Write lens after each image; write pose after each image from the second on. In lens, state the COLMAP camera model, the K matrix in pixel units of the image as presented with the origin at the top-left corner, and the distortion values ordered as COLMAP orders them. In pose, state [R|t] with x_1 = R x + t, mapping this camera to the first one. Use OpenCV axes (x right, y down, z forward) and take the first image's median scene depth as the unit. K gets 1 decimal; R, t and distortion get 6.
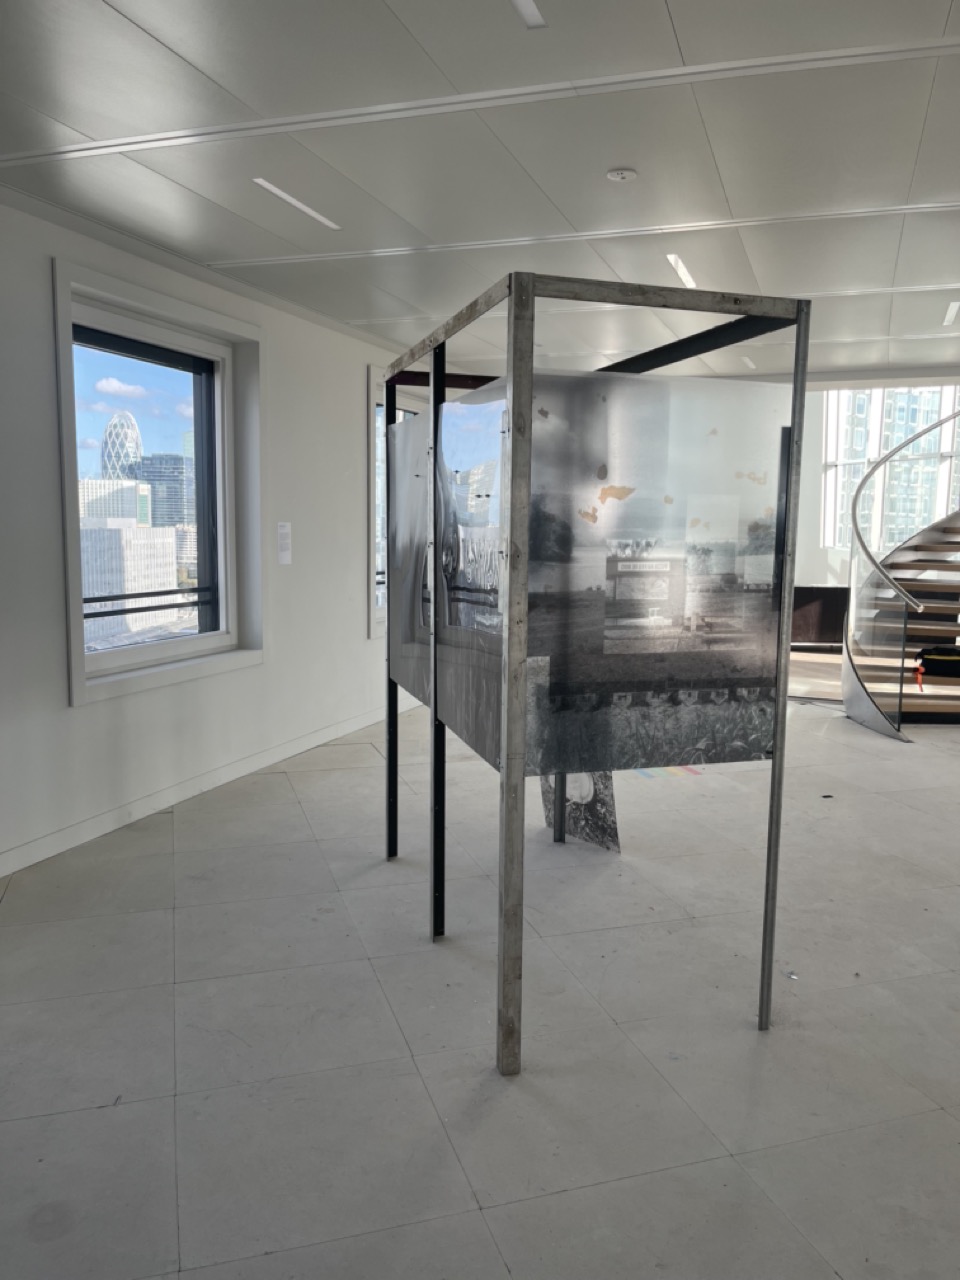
lens RADIAL K [[967.3, 0, 489.6], [0, 967.3, 640.1], [0, 0, 1]] dist [0.044670, -0.018606]
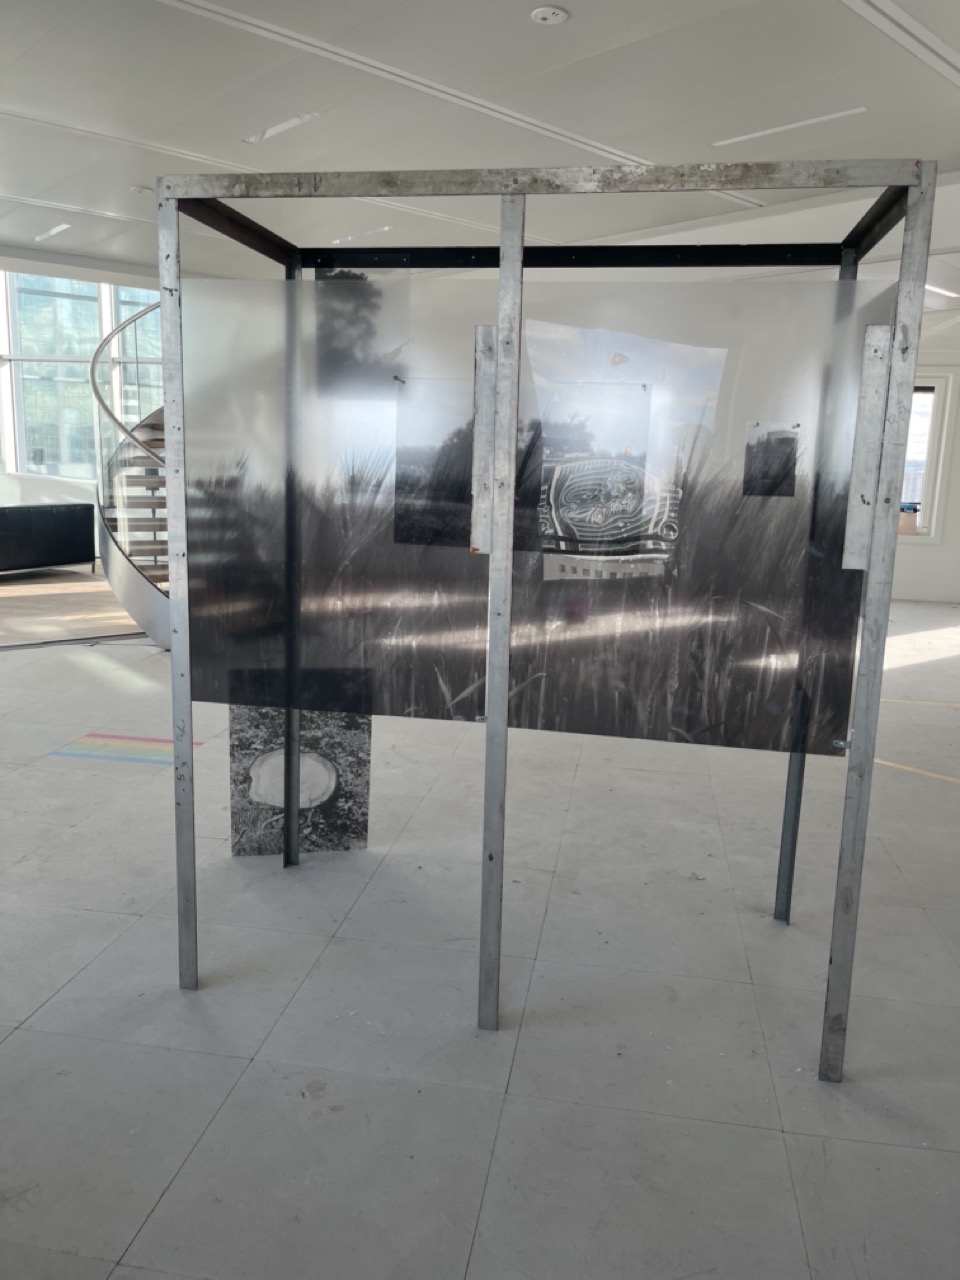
lens RADIAL K [[967.3, 0, 486.8], [0, 967.3, 633.6], [0, 0, 1]] dist [0.044670, -0.018606]
pose [[0.458521, -0.162976, 0.873611, -0.836371], [0.085328, 0.986572, 0.139264, -0.112041], [-0.884577, 0.010688, 0.466271, 0.840403]]
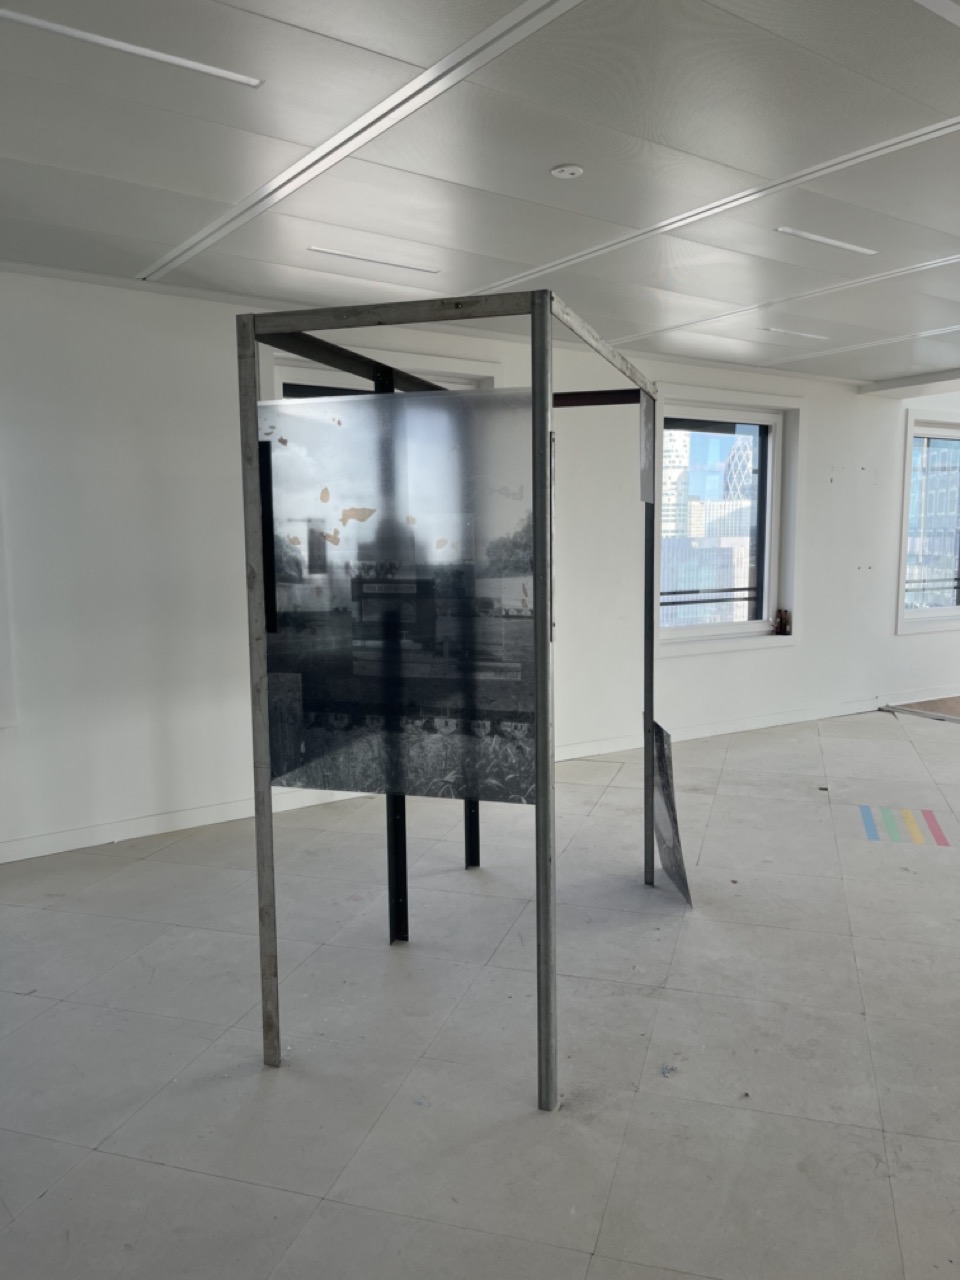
lens RADIAL K [[967.3, 0, 487.2], [0, 967.3, 645.9], [0, 0, 1]] dist [0.044670, -0.018606]
pose [[0.818255, 0.042993, -0.573245, 0.782337], [-0.049582, 0.998762, 0.004132, -0.025735], [0.572713, 0.025042, 0.819374, 0.246389]]
